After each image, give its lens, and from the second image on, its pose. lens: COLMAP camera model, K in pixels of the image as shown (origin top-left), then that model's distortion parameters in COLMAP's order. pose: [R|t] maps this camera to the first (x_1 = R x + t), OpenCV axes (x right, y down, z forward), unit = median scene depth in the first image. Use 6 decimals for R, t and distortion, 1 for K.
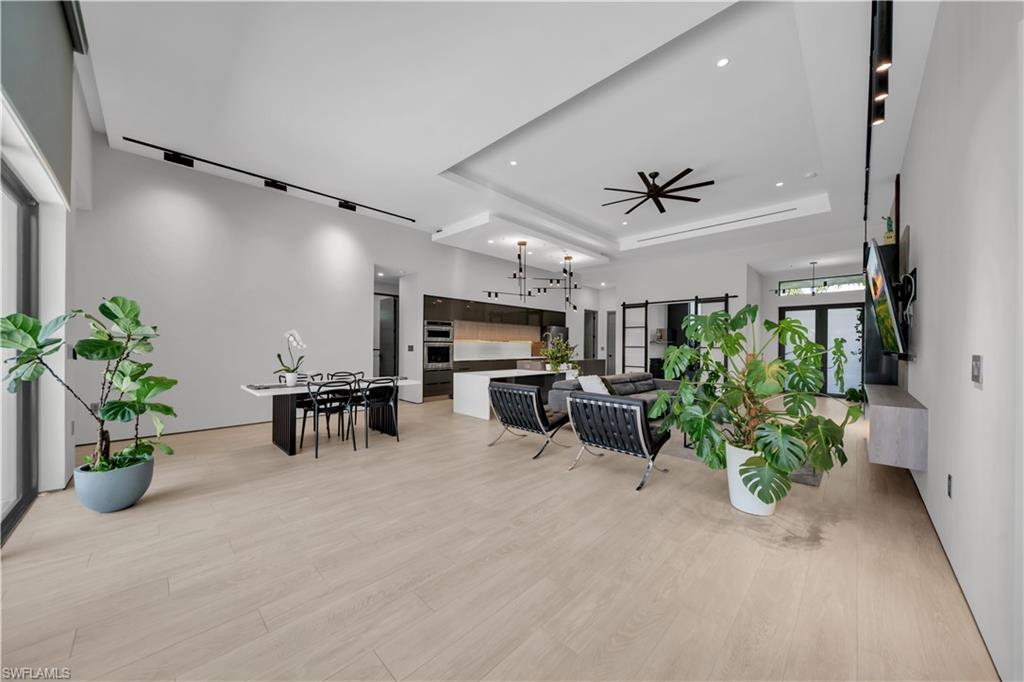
lens RADIAL K [[353.8, 0, 515.3], [0, 353.8, 347.0], [0, 0, 1]] dist [0.004495, -0.002795]
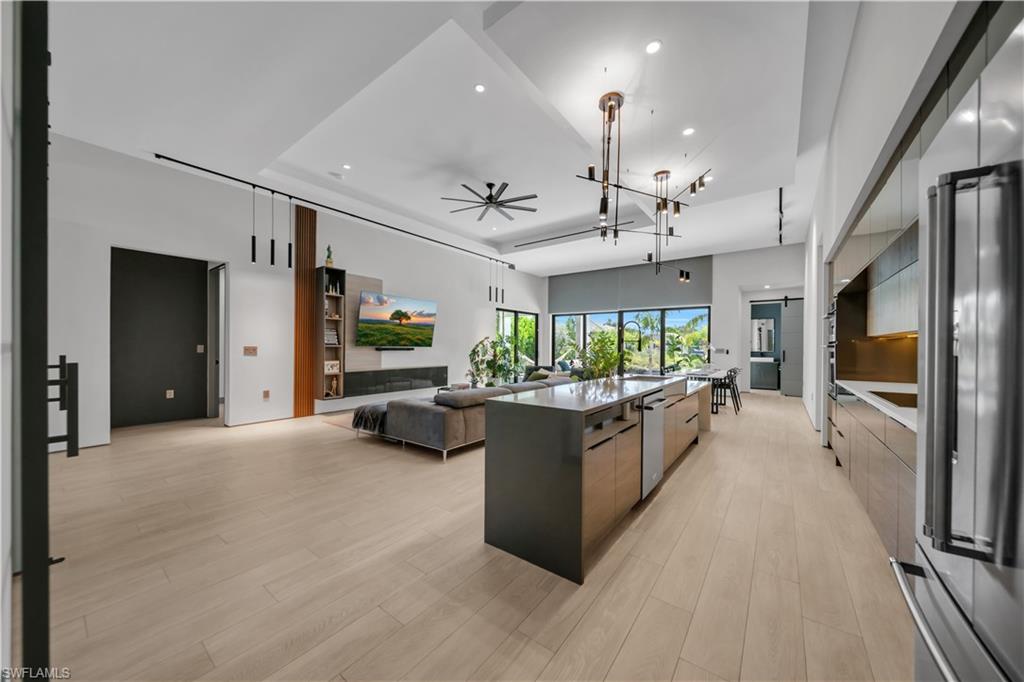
lens RADIAL K [[353.8, 0, 515.3], [0, 353.8, 347.0], [0, 0, 1]] dist [0.004495, -0.002795]
pose [[-0.990440, -0.018984, -0.136633, 0.314866], [-0.019896, 0.999788, 0.005311, -0.001832], [0.136503, 0.007979, -0.990608, 1.440295]]
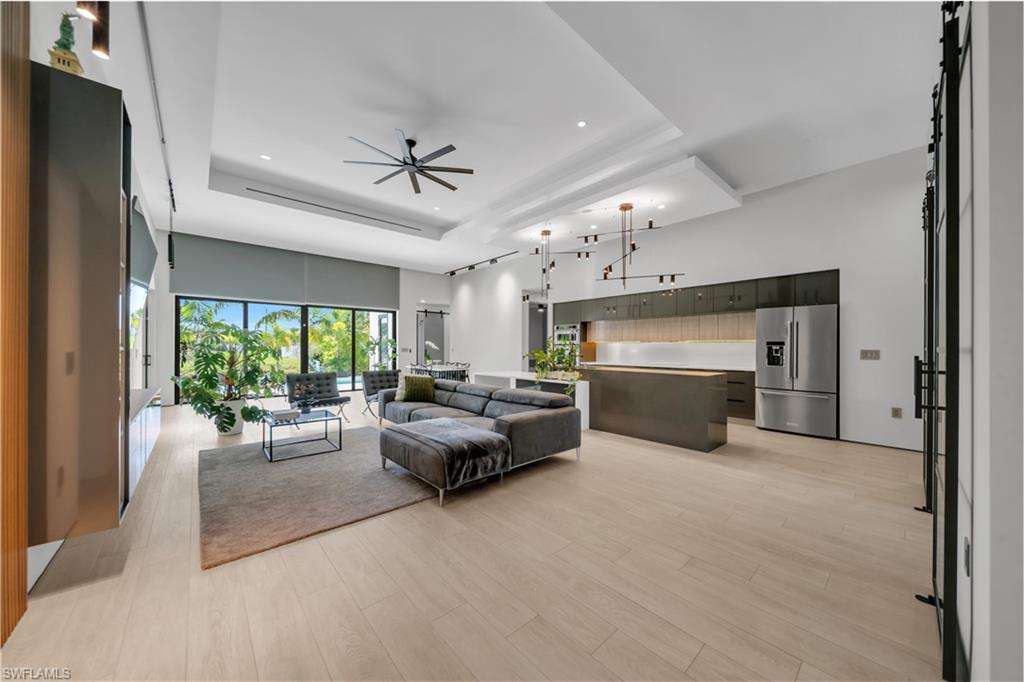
lens RADIAL K [[353.8, 0, 515.3], [0, 353.8, 347.0], [0, 0, 1]] dist [0.004495, -0.002795]
pose [[-0.058010, -0.014663, -0.998208, 0.842080], [-0.007712, 0.999869, -0.014239, 0.008407], [0.998286, 0.006872, -0.058116, 0.901466]]
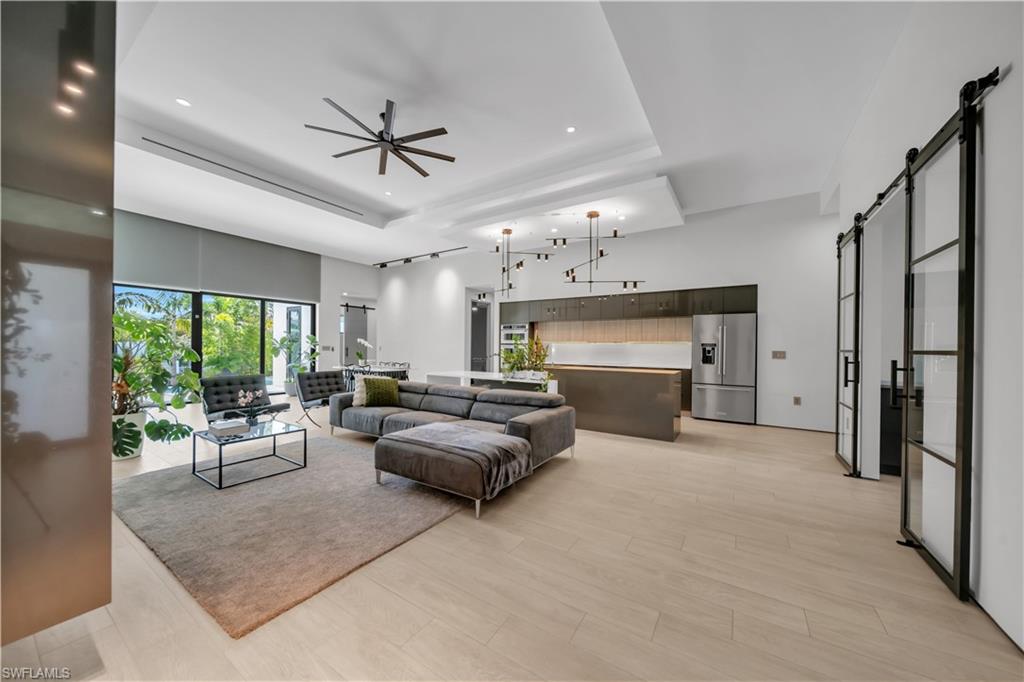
lens RADIAL K [[353.8, 0, 515.3], [0, 353.8, 347.0], [0, 0, 1]] dist [0.004495, -0.002795]
pose [[0.210761, -0.010925, -0.977477, 0.821249], [-0.011669, 0.999838, -0.013691, 0.008450], [0.977468, 0.014292, 0.210600, 0.773070]]
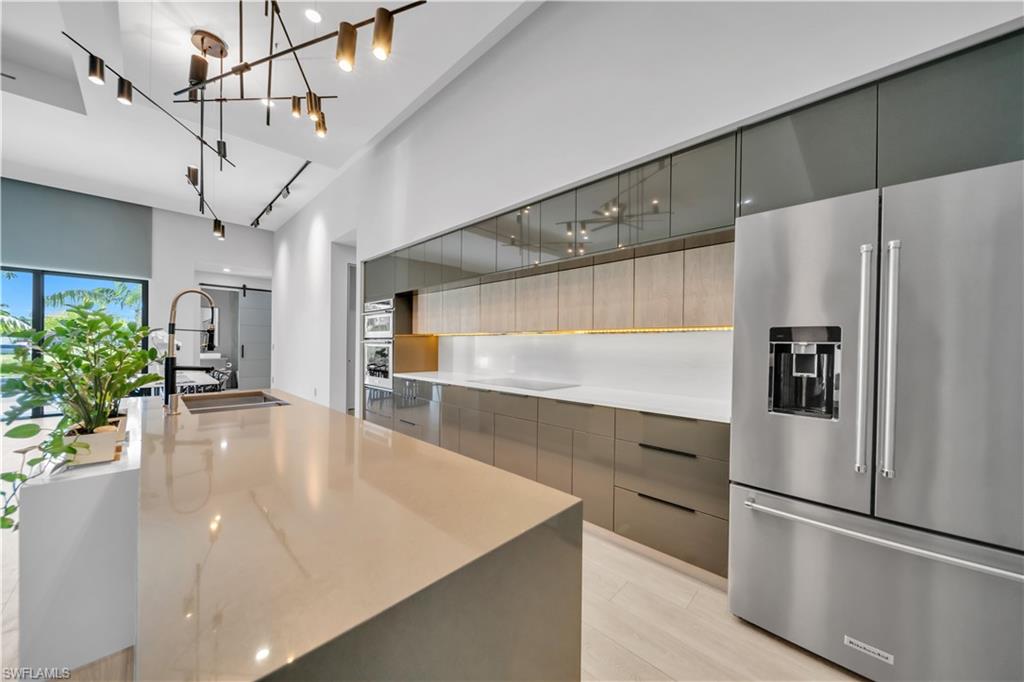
lens RADIAL K [[353.8, 0, 515.3], [0, 353.8, 347.0], [0, 0, 1]] dist [0.004495, -0.002795]
pose [[0.015782, -0.009312, -0.999832, 0.337361], [-0.017110, 0.999808, -0.009582, -0.000145], [0.999729, 0.017258, 0.015619, 1.194875]]
